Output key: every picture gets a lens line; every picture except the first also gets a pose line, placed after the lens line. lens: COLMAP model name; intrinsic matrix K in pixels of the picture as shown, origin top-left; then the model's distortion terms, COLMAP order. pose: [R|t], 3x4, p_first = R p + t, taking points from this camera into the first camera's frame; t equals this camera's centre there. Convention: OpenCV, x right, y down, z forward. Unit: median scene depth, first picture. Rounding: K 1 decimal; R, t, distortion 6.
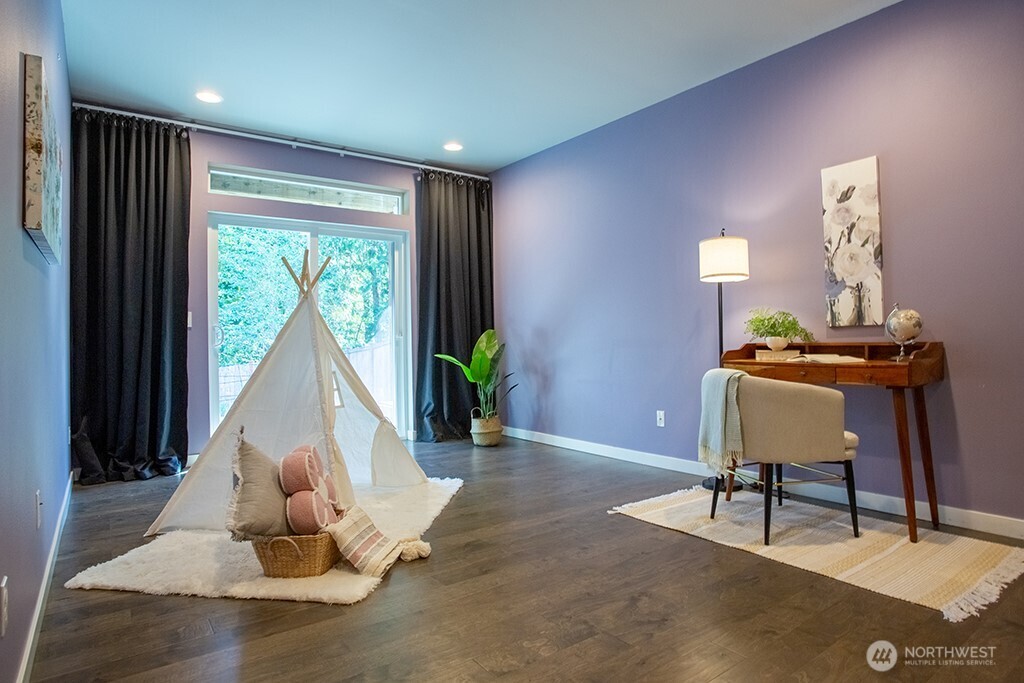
lens RADIAL K [[560.4, 0, 505.7], [0, 560.4, 339.0], [0, 0, 1]] dist [-0.000195, 0.000051]
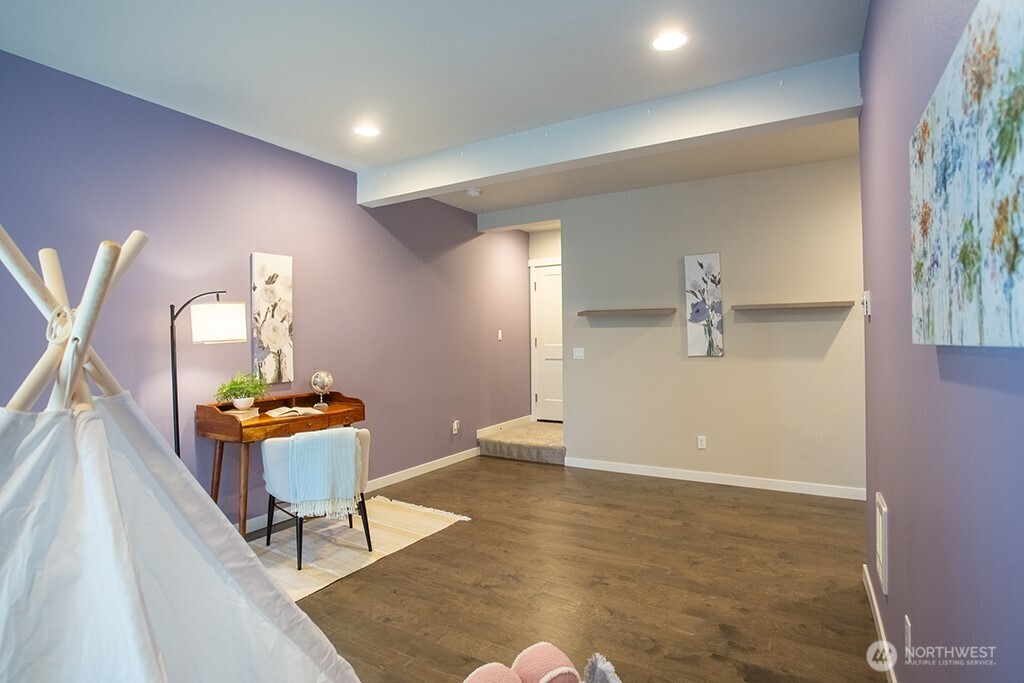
lens RADIAL K [[560.4, 0, 506.6], [0, 560.4, 339.7], [0, 0, 1]] dist [-0.000195, 0.000051]
pose [[-0.382386, -0.003600, 0.923996, -0.760397], [0.003932, 0.999977, 0.005523, -0.127431], [-0.923994, 0.005745, -0.382363, 1.000760]]
